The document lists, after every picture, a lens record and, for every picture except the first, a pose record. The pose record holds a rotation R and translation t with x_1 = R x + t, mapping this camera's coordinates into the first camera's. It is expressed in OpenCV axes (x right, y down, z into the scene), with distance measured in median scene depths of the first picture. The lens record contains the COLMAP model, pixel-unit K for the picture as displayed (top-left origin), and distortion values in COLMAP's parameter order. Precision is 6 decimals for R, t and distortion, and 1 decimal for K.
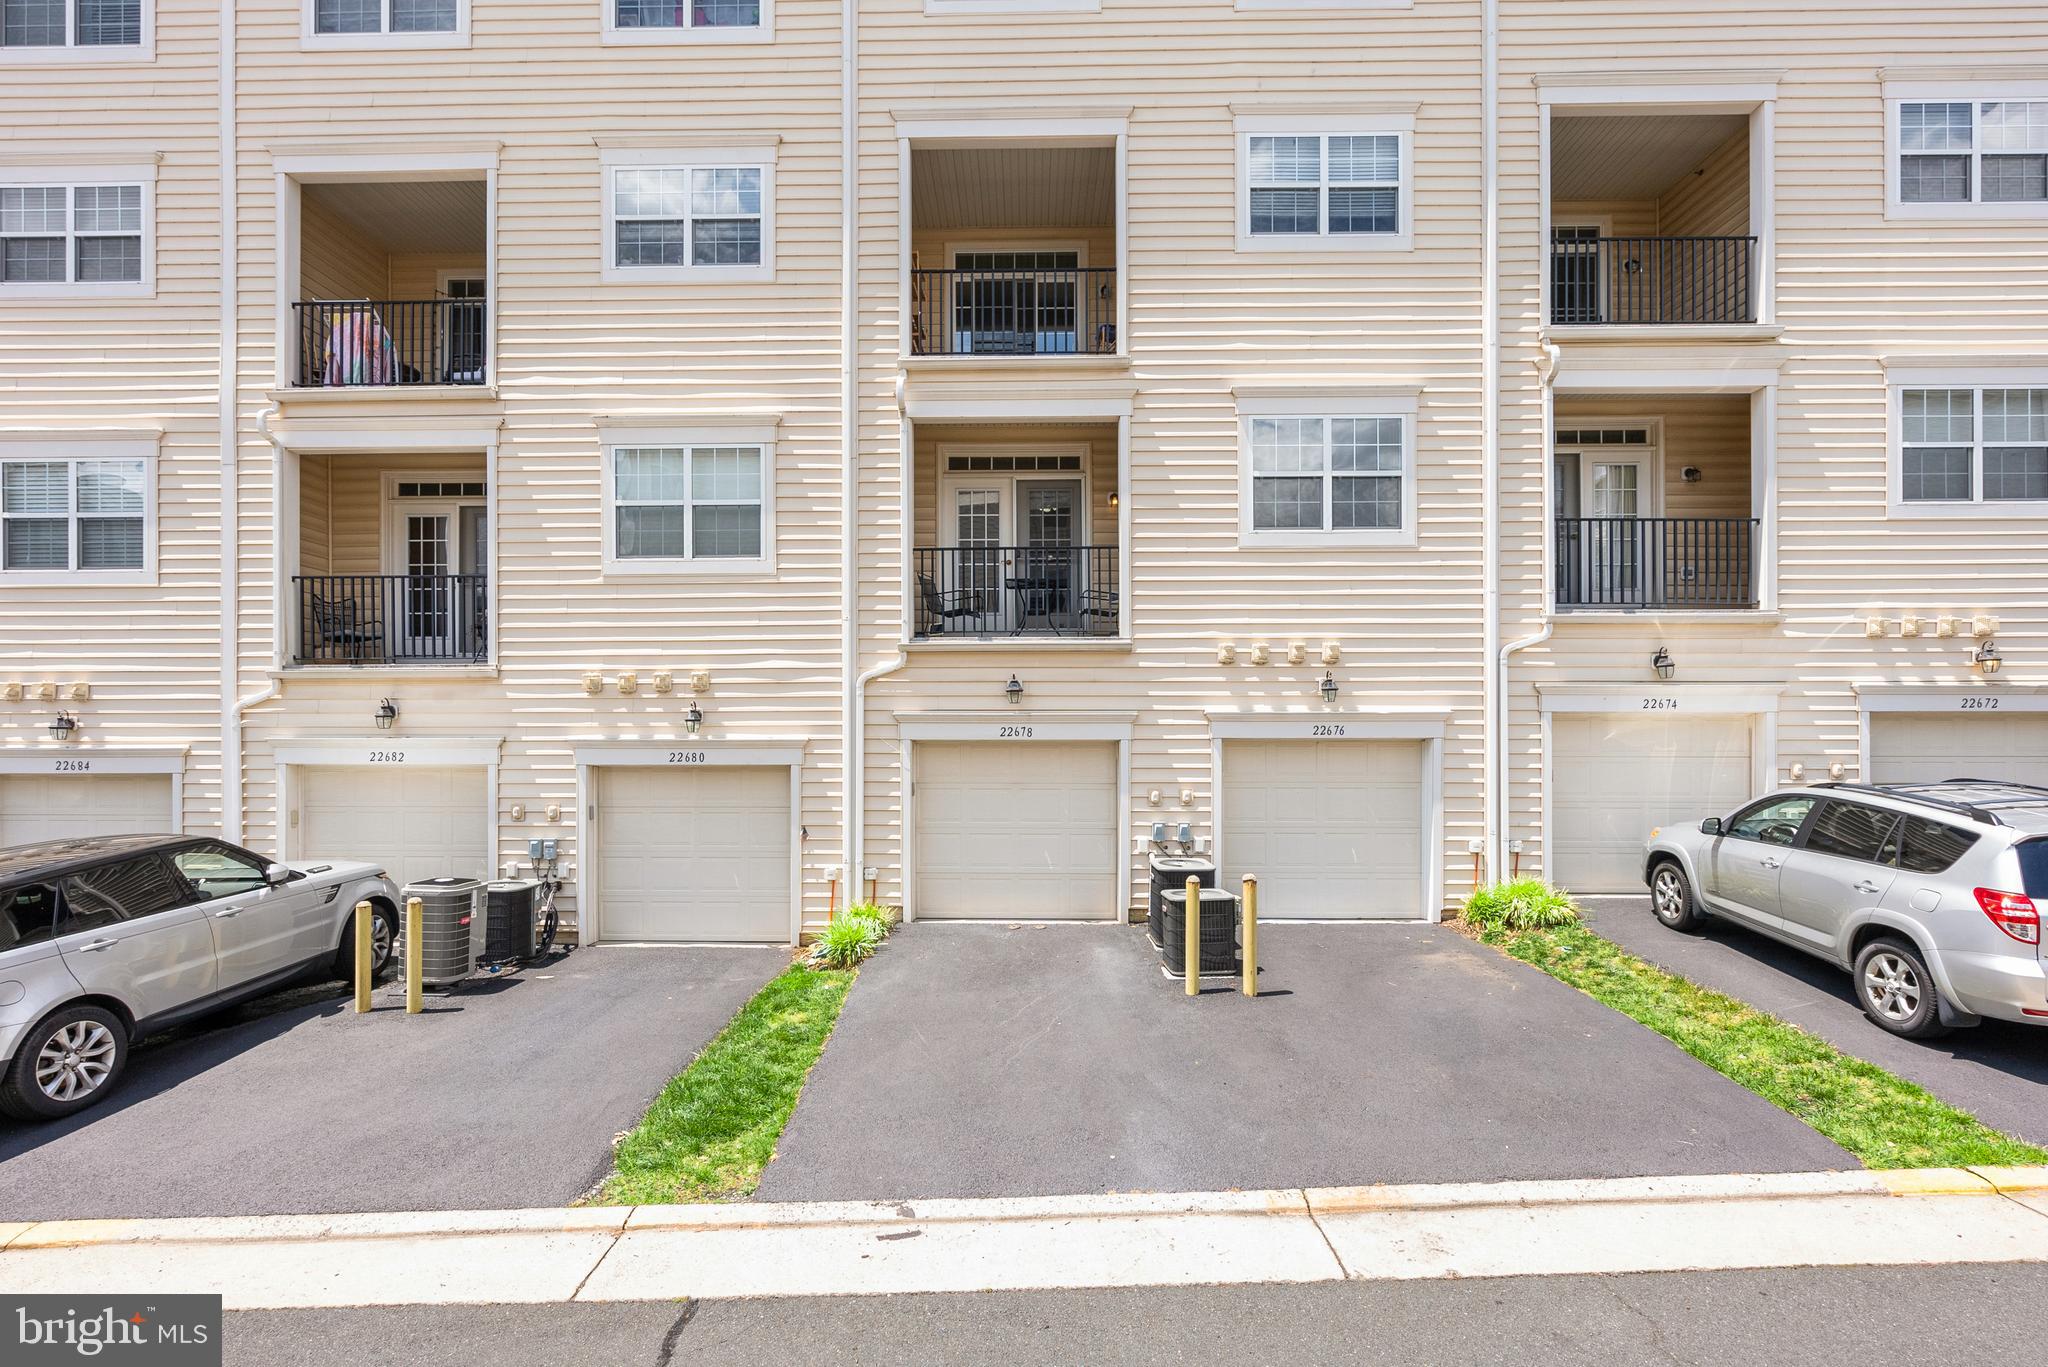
lens RADIAL K [[934.3, 0, 1024.0], [0, 934.3, 683.5], [0, 0, 1]] dist [-0.001051, 0.001279]
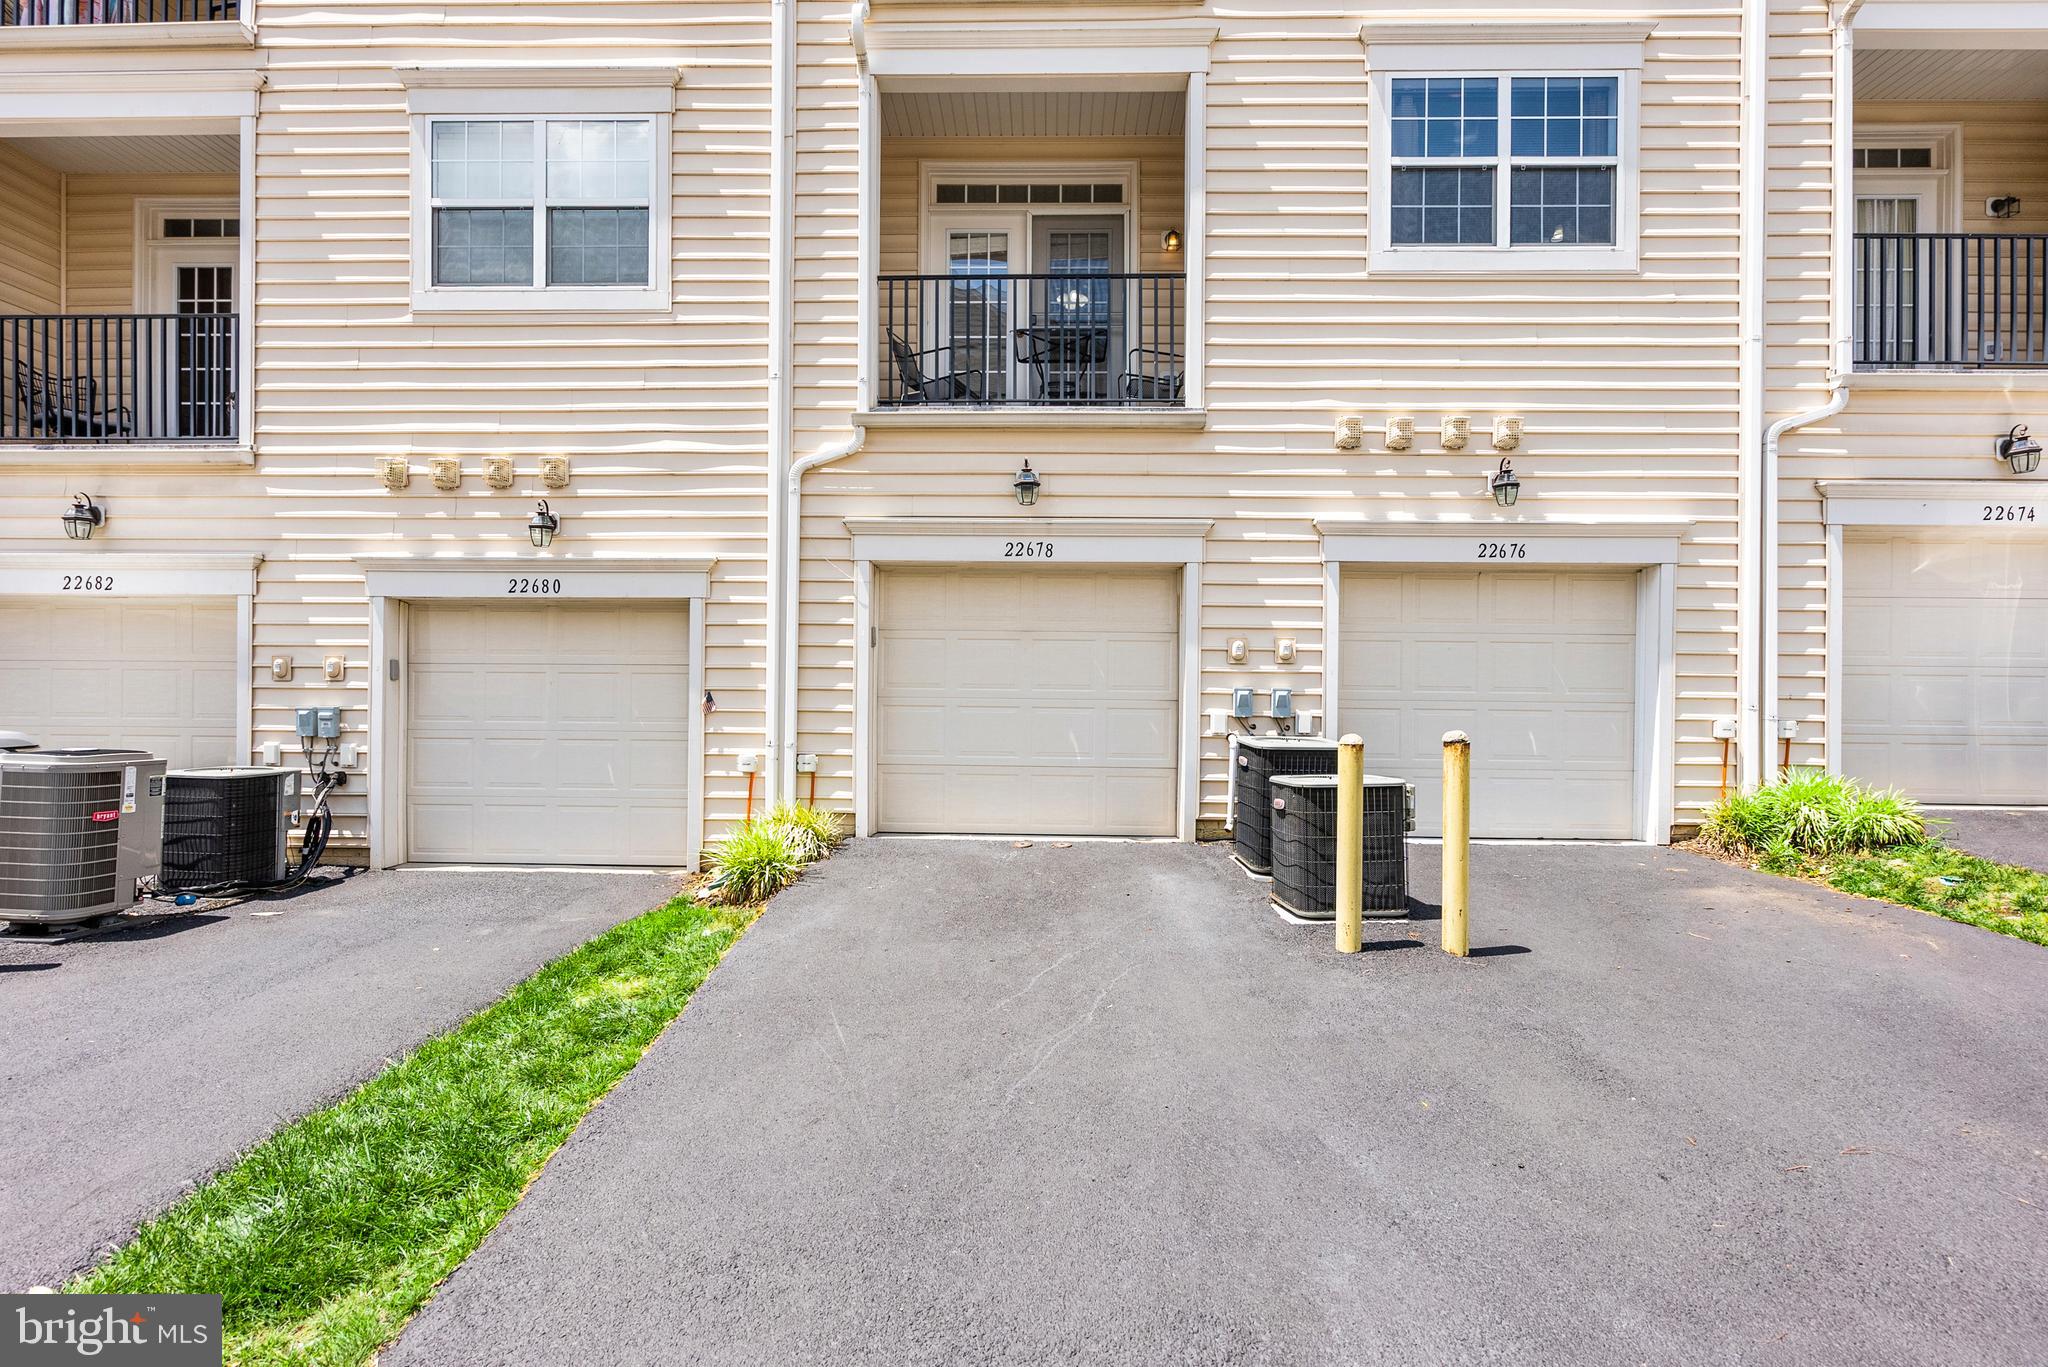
lens RADIAL K [[936.2, 0, 1035.6], [0, 936.2, 621.4], [0, 0, 1]] dist [0.002599, 0.000429]
pose [[0.999939, 0.010572, 0.003168, -0.005130], [-0.010531, 0.999865, -0.012608, 0.110966], [-0.003301, 0.012574, 0.999915, 0.336615]]
